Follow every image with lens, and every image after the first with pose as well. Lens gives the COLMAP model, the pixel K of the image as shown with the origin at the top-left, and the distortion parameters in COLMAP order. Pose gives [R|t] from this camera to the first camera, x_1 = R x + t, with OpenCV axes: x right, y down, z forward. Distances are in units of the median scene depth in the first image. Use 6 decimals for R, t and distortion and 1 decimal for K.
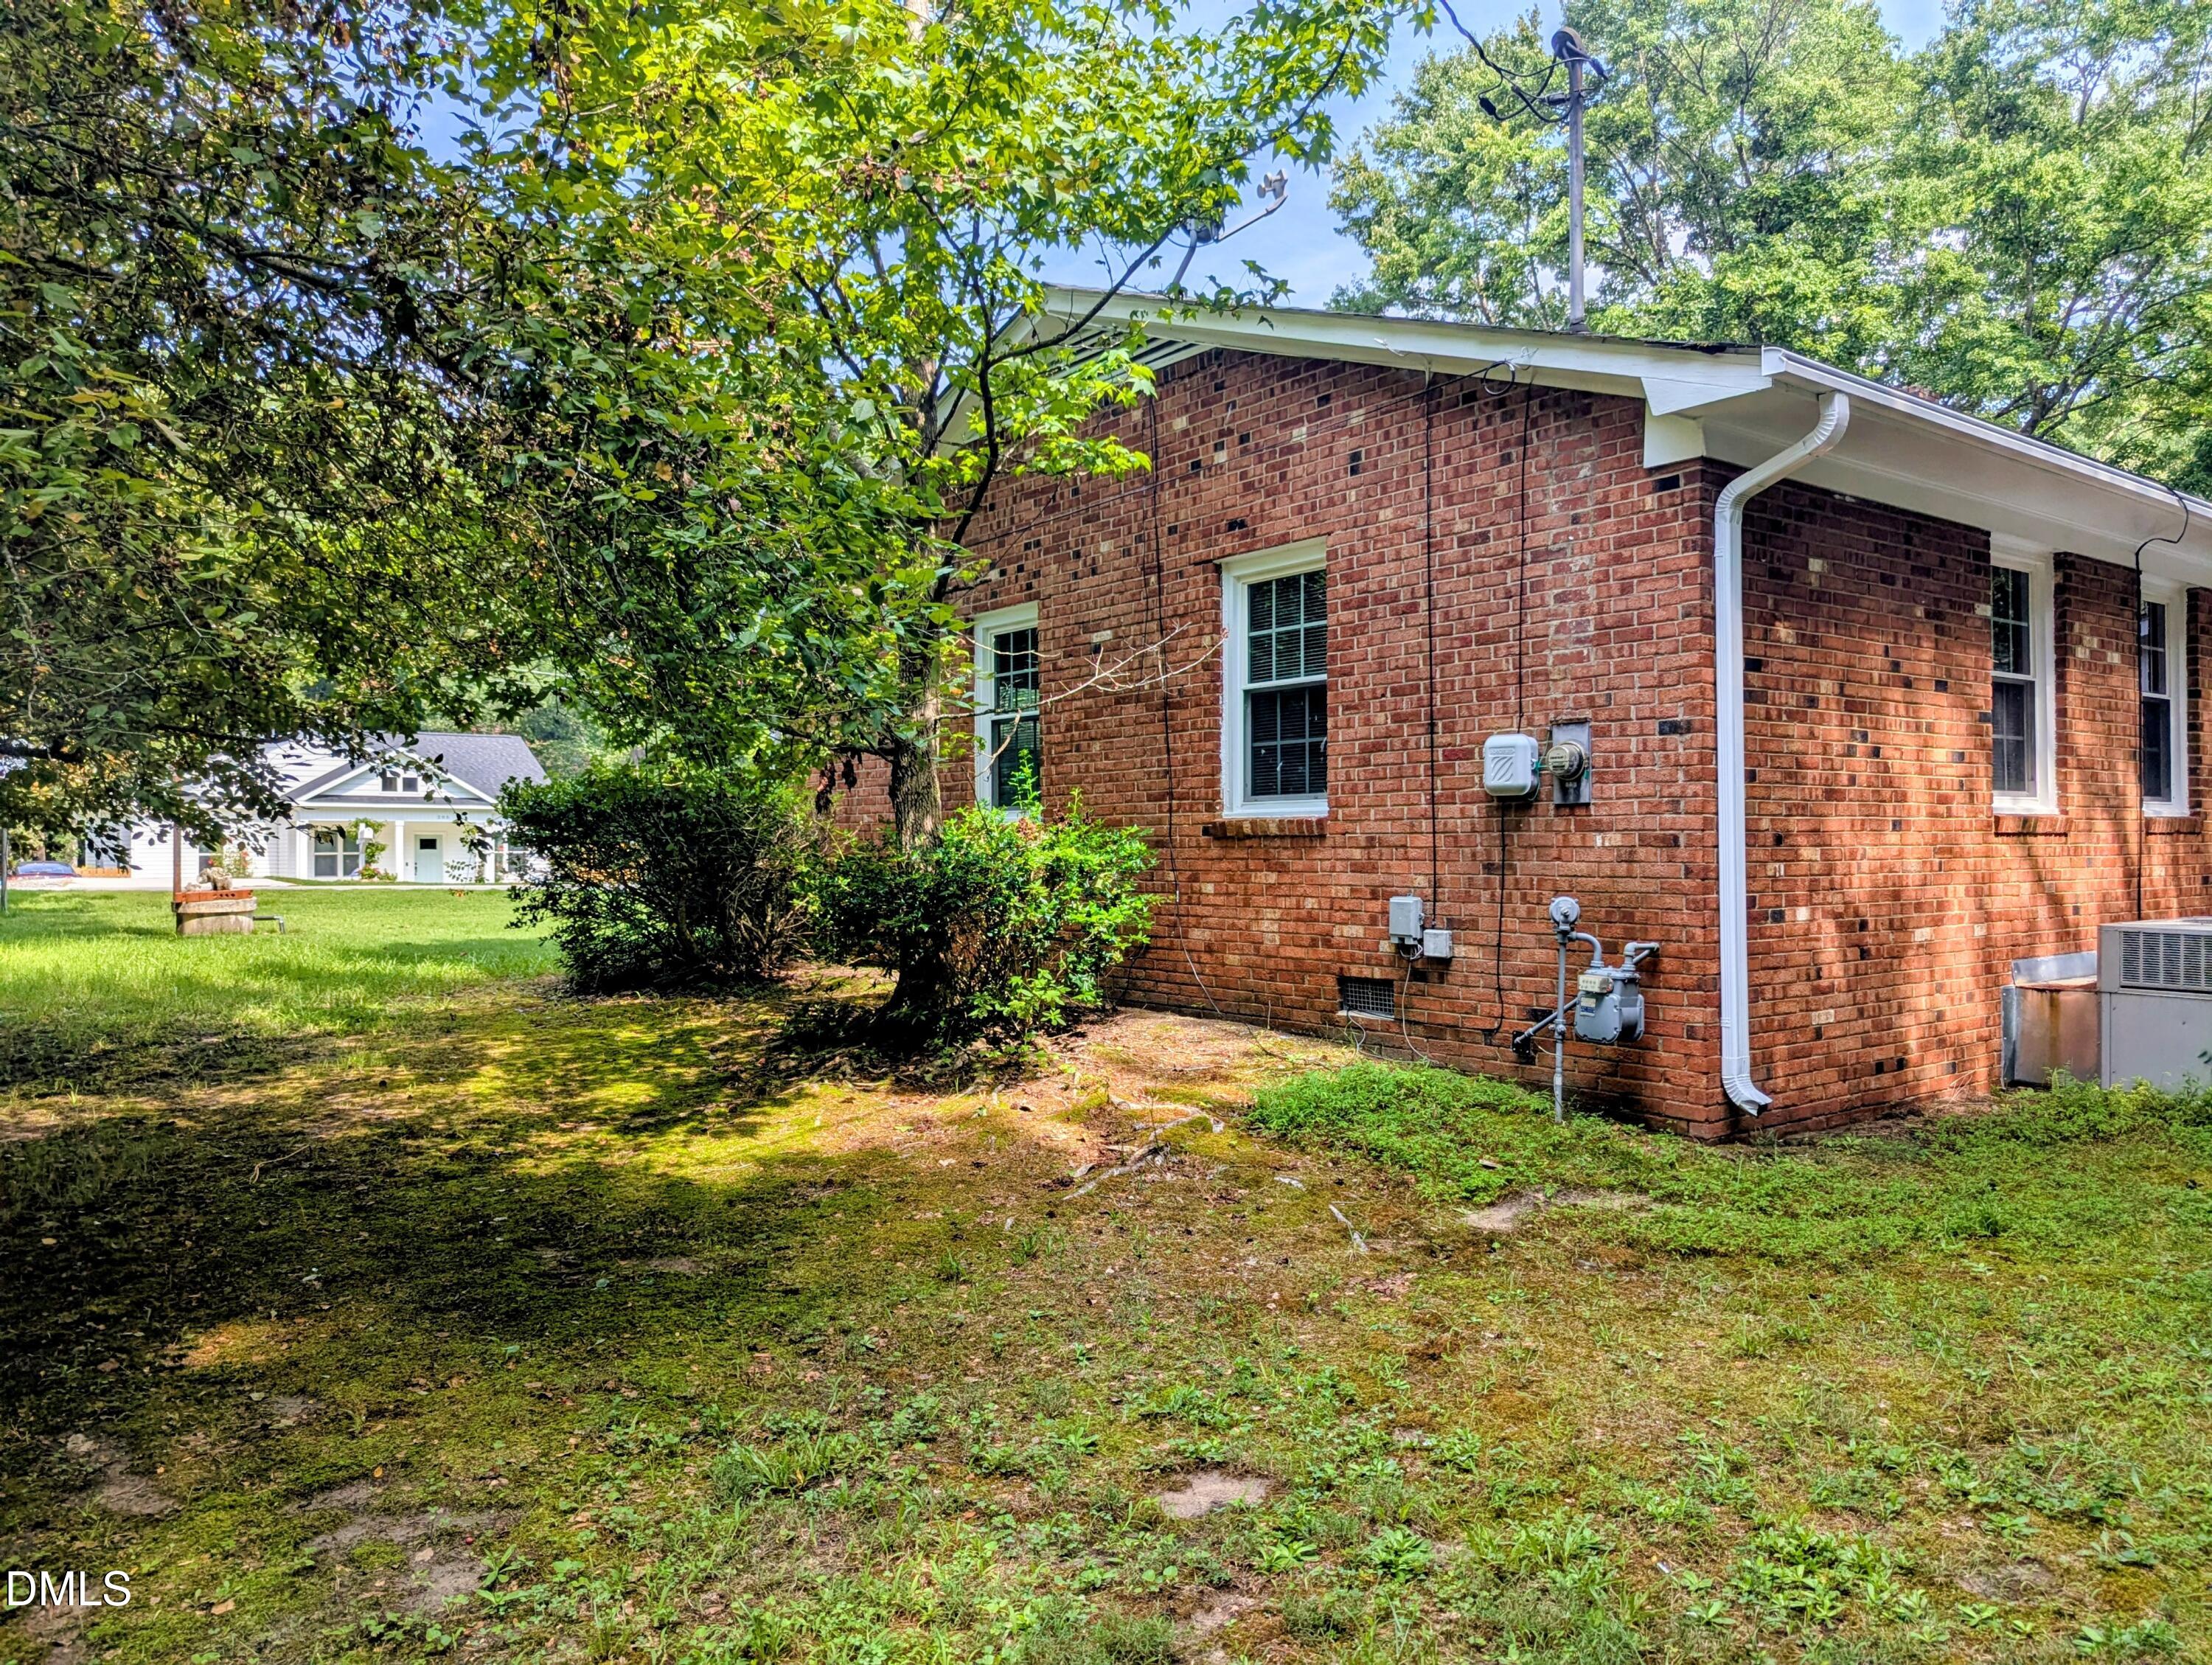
lens RADIAL K [[1588.8, 0, 1154.4], [0, 1588.8, 829.1], [0, 0, 1]] dist [0.062833, -0.050866]
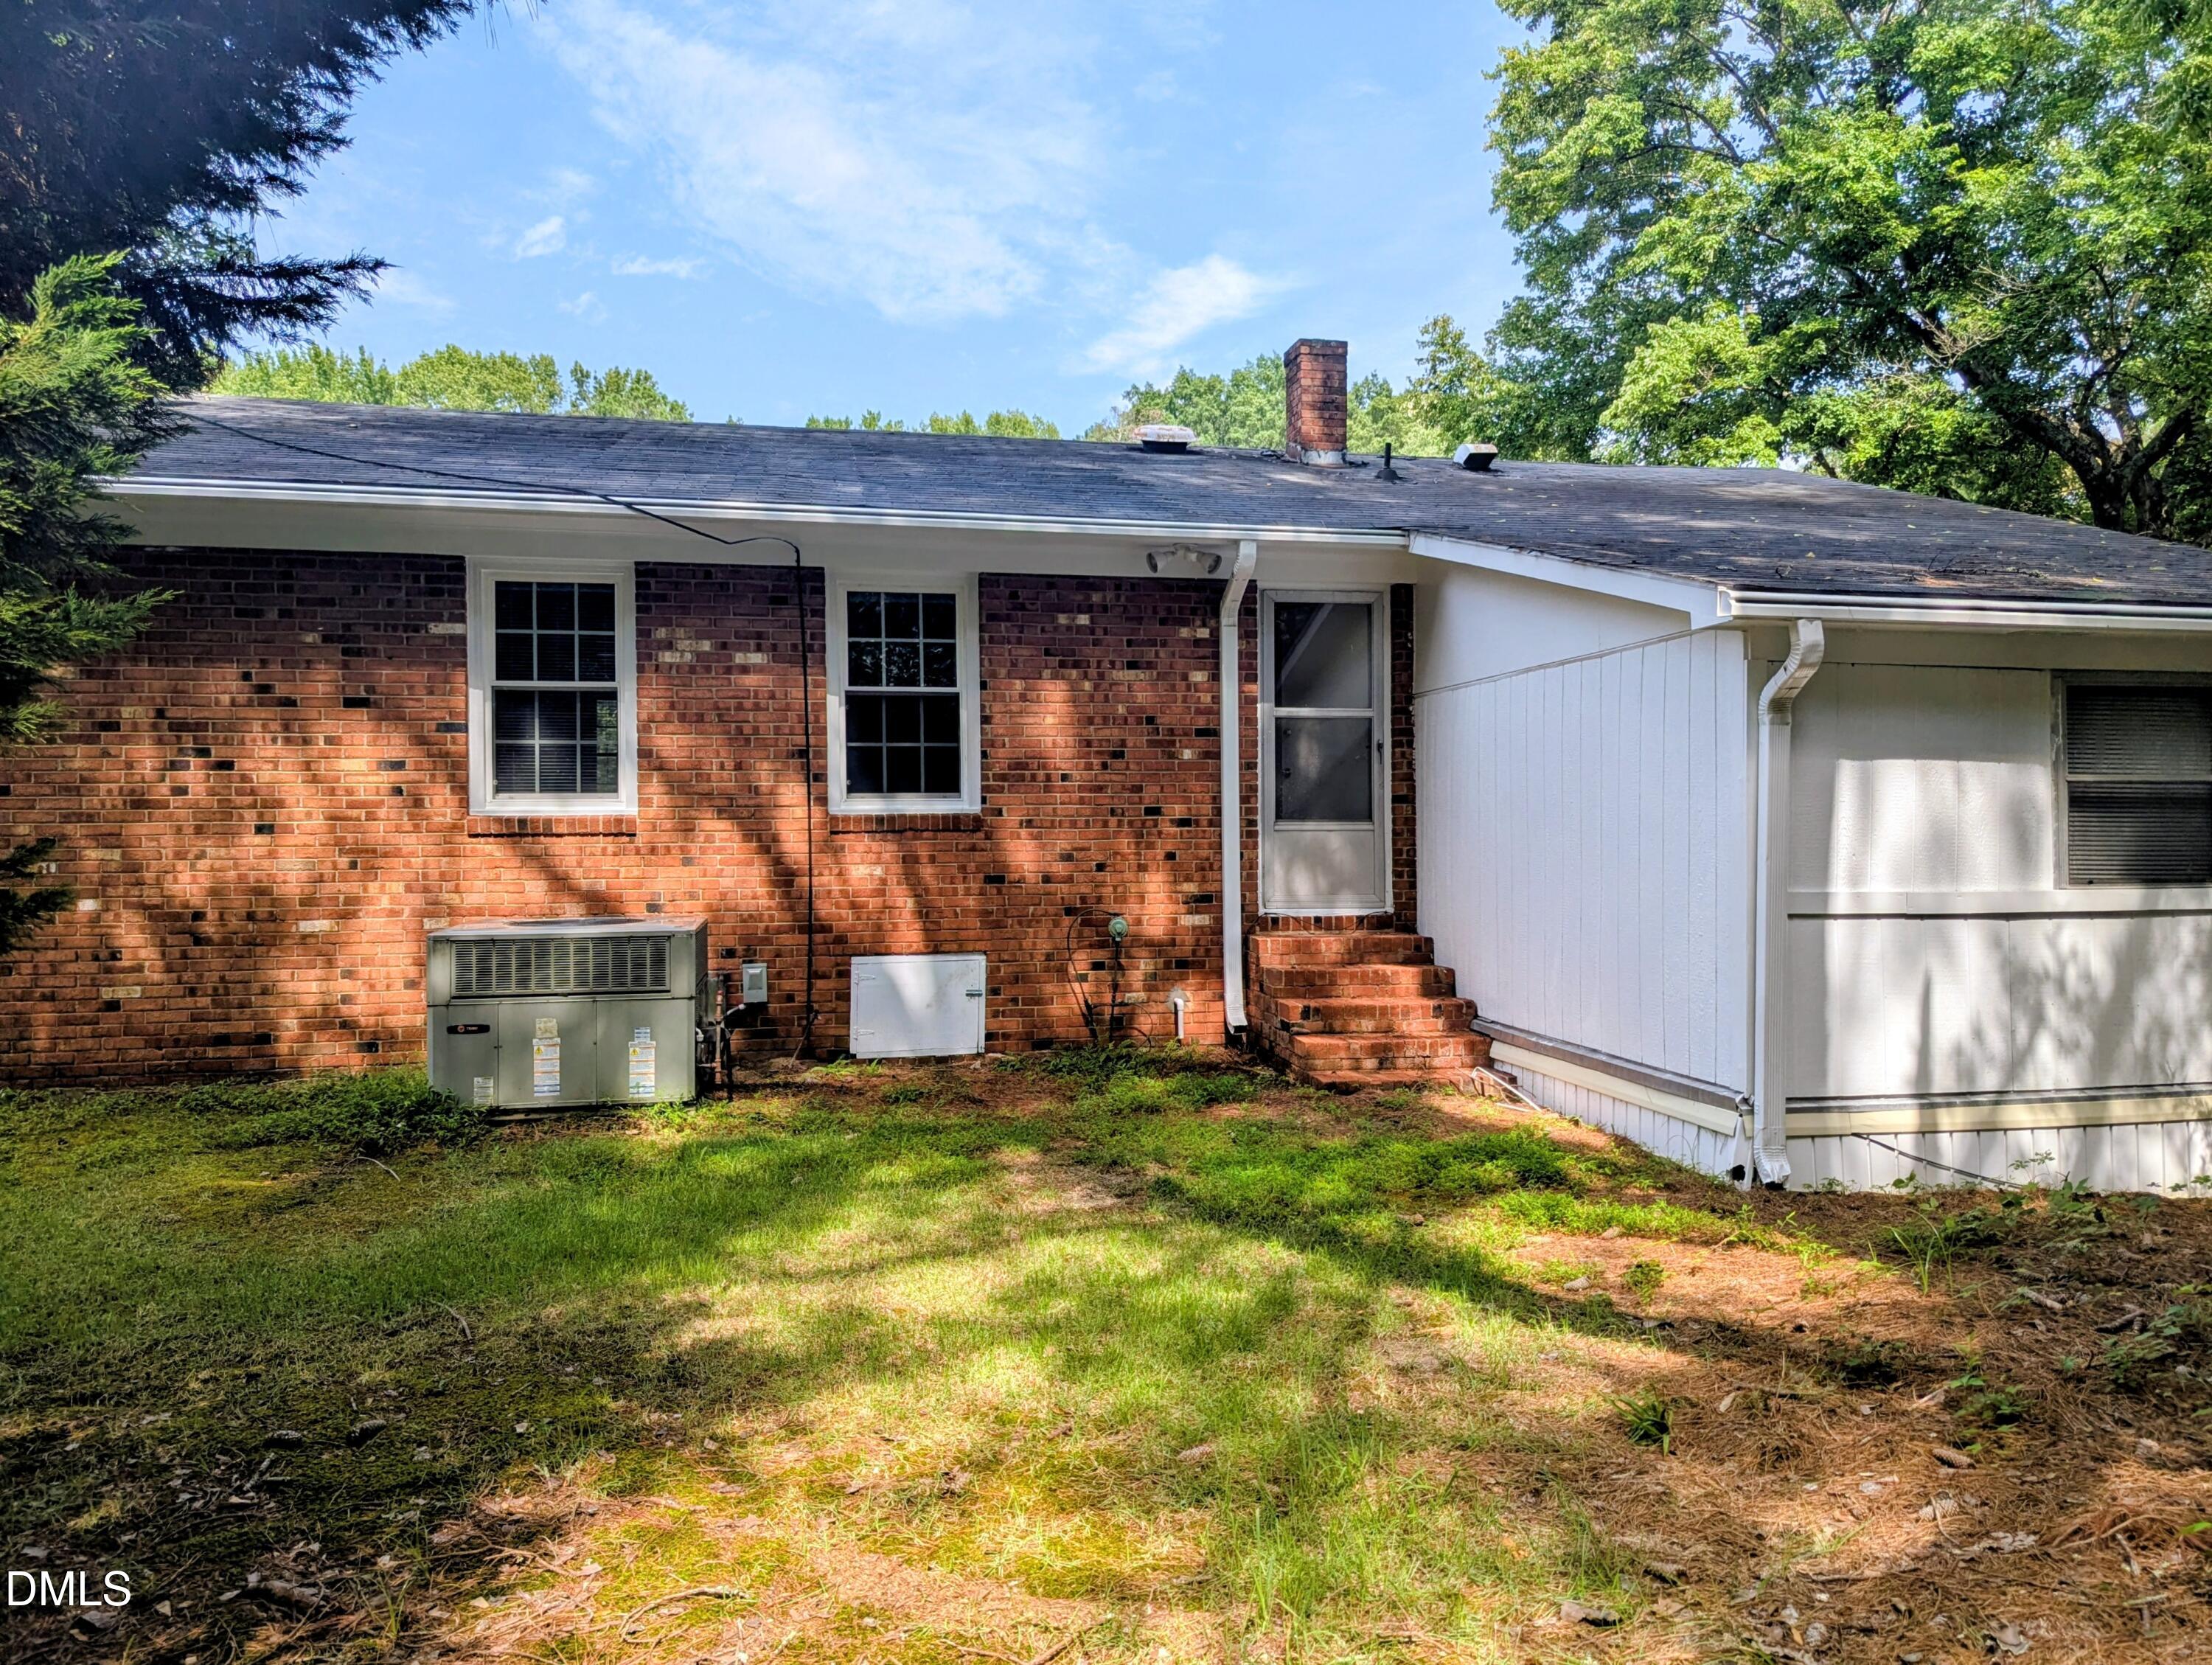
lens RADIAL K [[1588.8, 0, 1103.3], [0, 1588.8, 839.6], [0, 0, 1]] dist [0.062833, -0.050866]
pose [[0.890937, 0.001843, -0.454123, 1.678909], [0.006932, 0.999820, 0.017658, -0.012037], [0.454074, -0.018880, 0.890764, 0.284719]]
